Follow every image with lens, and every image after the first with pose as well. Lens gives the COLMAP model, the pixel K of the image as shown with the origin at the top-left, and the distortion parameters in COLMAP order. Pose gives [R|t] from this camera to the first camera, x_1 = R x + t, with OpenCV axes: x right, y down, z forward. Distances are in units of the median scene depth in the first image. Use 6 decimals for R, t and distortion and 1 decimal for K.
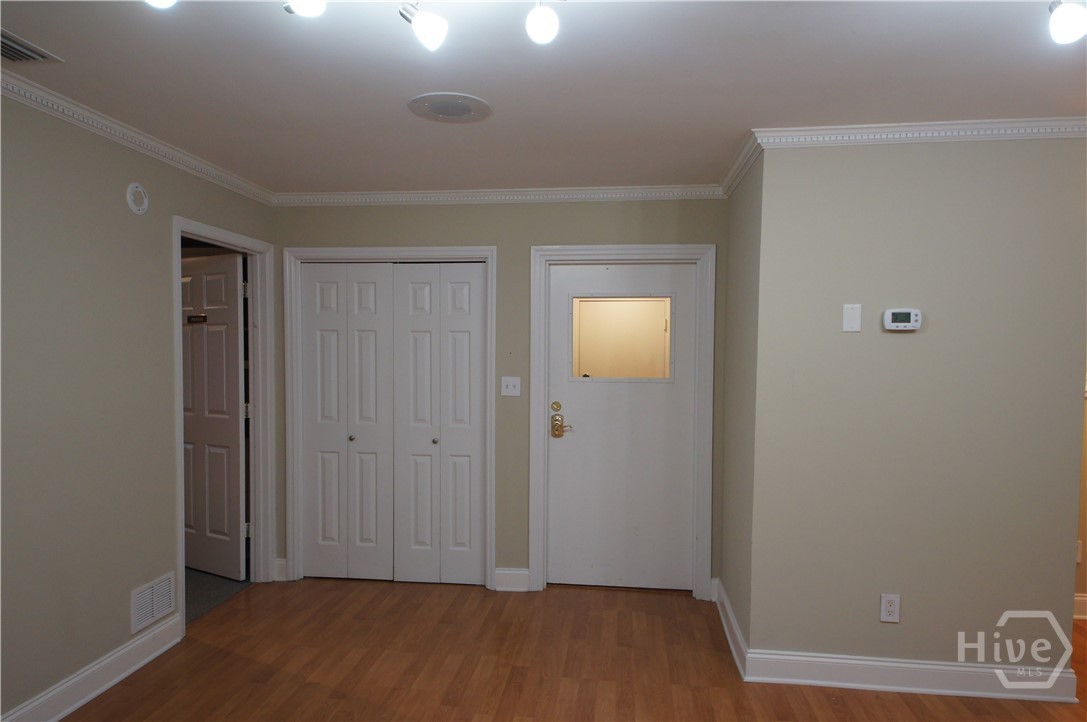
lens RADIAL K [[694.7, 0, 541.2], [0, 694.7, 376.8], [0, 0, 1]] dist [0.053124, -0.043211]
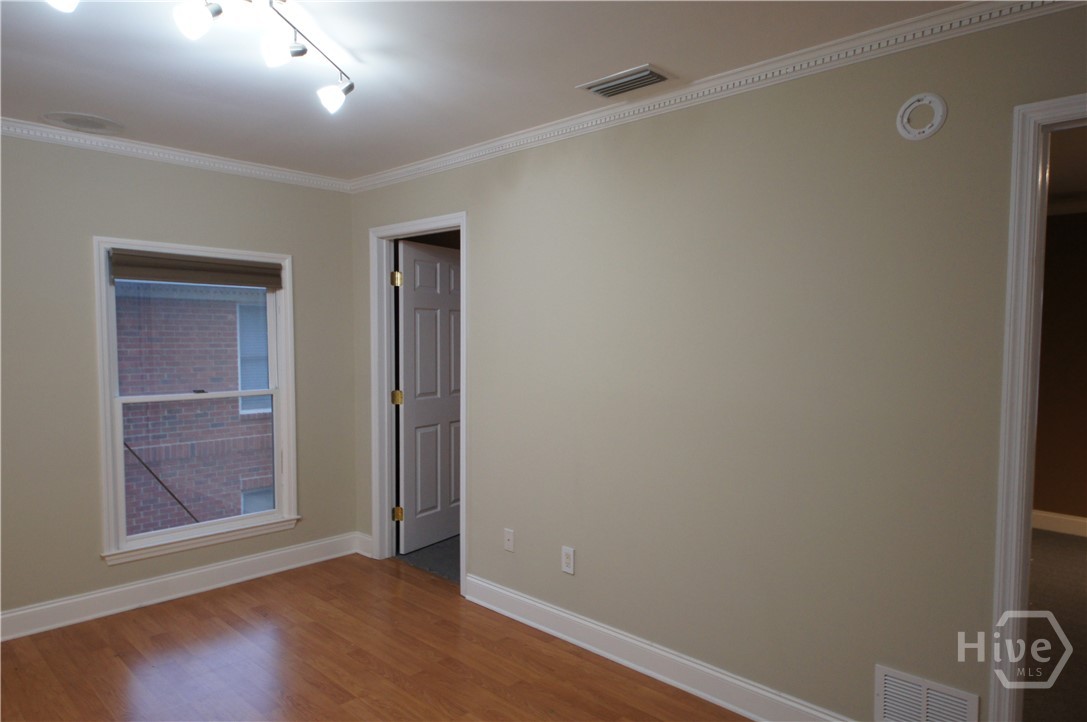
lens RADIAL K [[694.7, 0, 541.2], [0, 694.7, 376.8], [0, 0, 1]] dist [0.053124, -0.043211]
pose [[-0.607602, 0.037114, -0.793374, 0.164123], [-0.039768, 0.996233, 0.077059, -0.030413], [0.793246, 0.078372, -0.603837, 0.904177]]
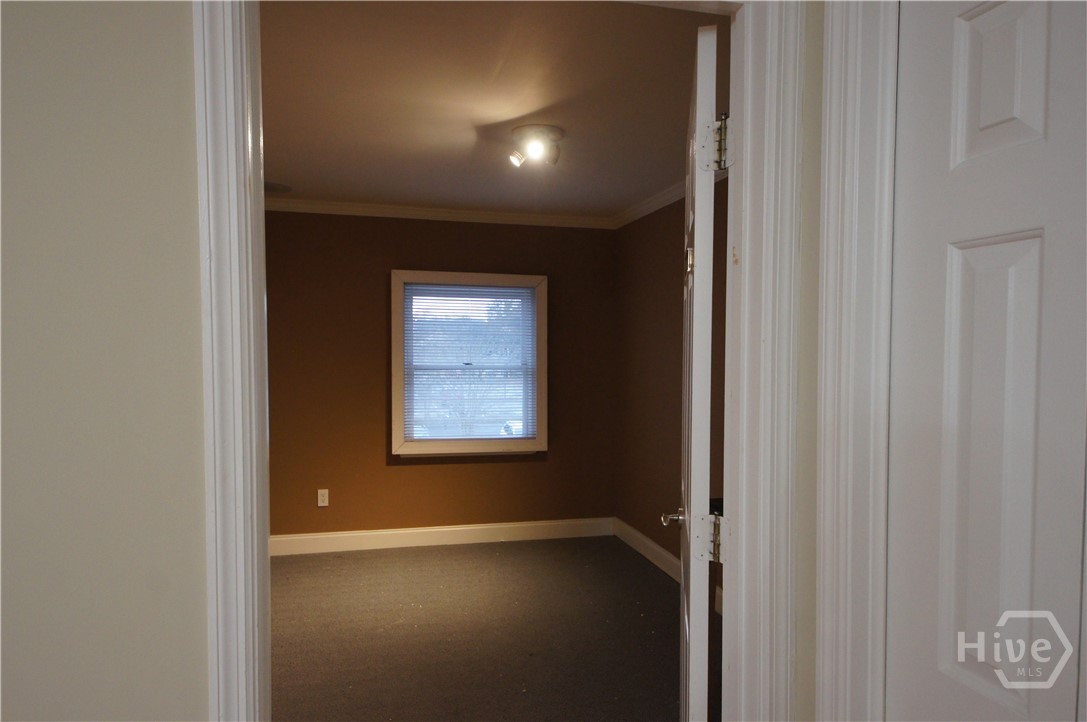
lens RADIAL K [[694.7, 0, 541.2], [0, 694.7, 376.8], [0, 0, 1]] dist [0.053124, -0.043211]
pose [[0.357072, 0.036111, -0.933378, -0.176224], [-0.035847, 0.999046, 0.024938, -0.030039], [0.933389, 0.024555, 0.358026, 0.882257]]
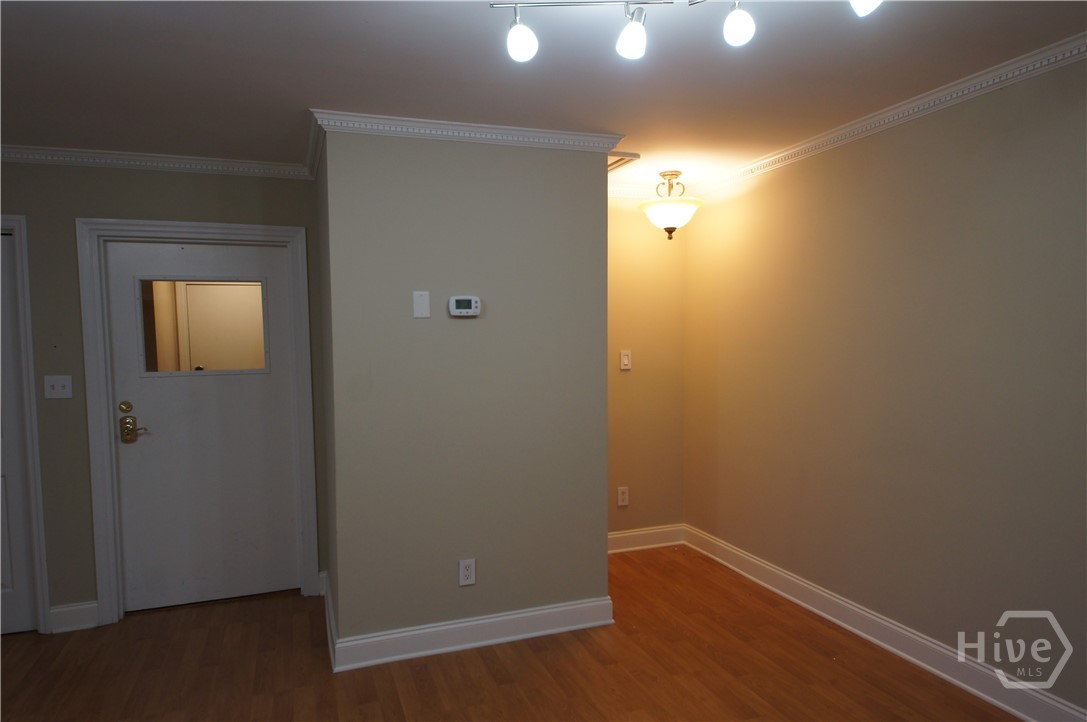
lens RADIAL K [[694.7, 0, 541.2], [0, 694.7, 376.8], [0, 0, 1]] dist [0.053124, -0.043211]
pose [[0.893189, -0.049440, 0.446955, 0.099439], [0.040523, 0.998743, 0.029496, 0.000240], [-0.447851, -0.008234, 0.894070, -0.008342]]
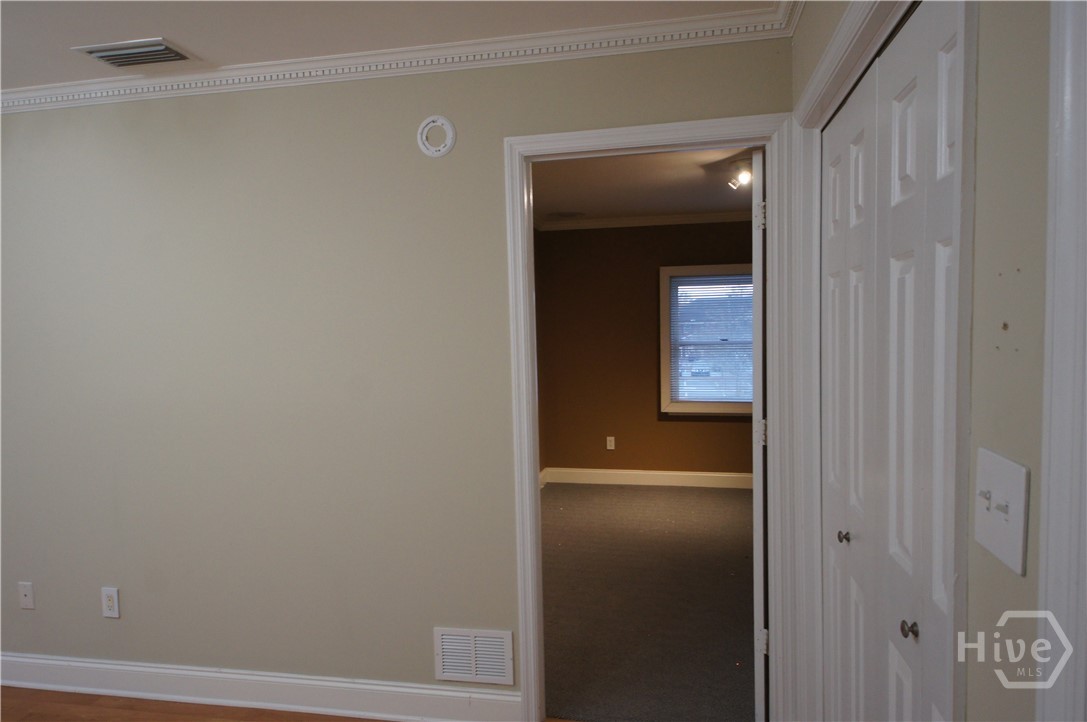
lens RADIAL K [[694.7, 0, 541.2], [0, 694.7, 376.8], [0, 0, 1]] dist [0.053124, -0.043211]
pose [[-0.082892, 0.065189, -0.994424, 0.157780], [-0.012556, 0.997711, 0.066451, -0.033114], [0.996479, 0.017994, -0.081884, 0.936985]]
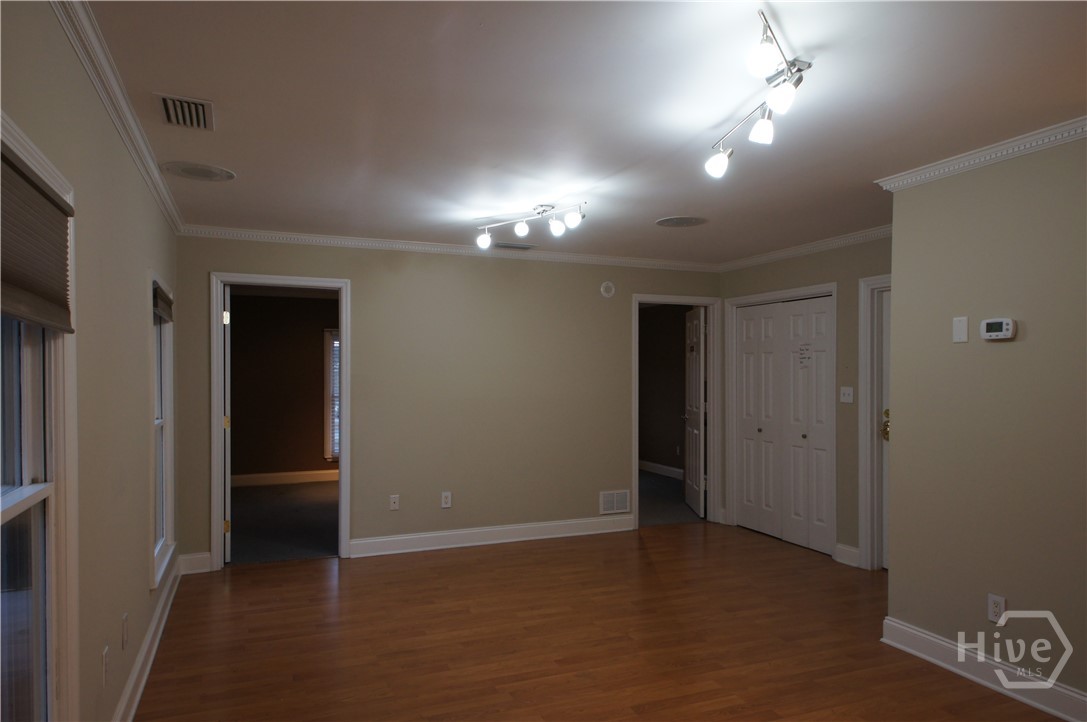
lens RADIAL K [[702.8, 0, 545.5], [0, 702.8, 378.7], [0, 0, 1]] dist [0.052994, -0.043927]
pose [[0.491949, 0.002330, -0.870621, 0.815357], [-0.030083, 0.999445, -0.014323, 0.020202], [0.870104, 0.033237, 0.491746, -0.074251]]
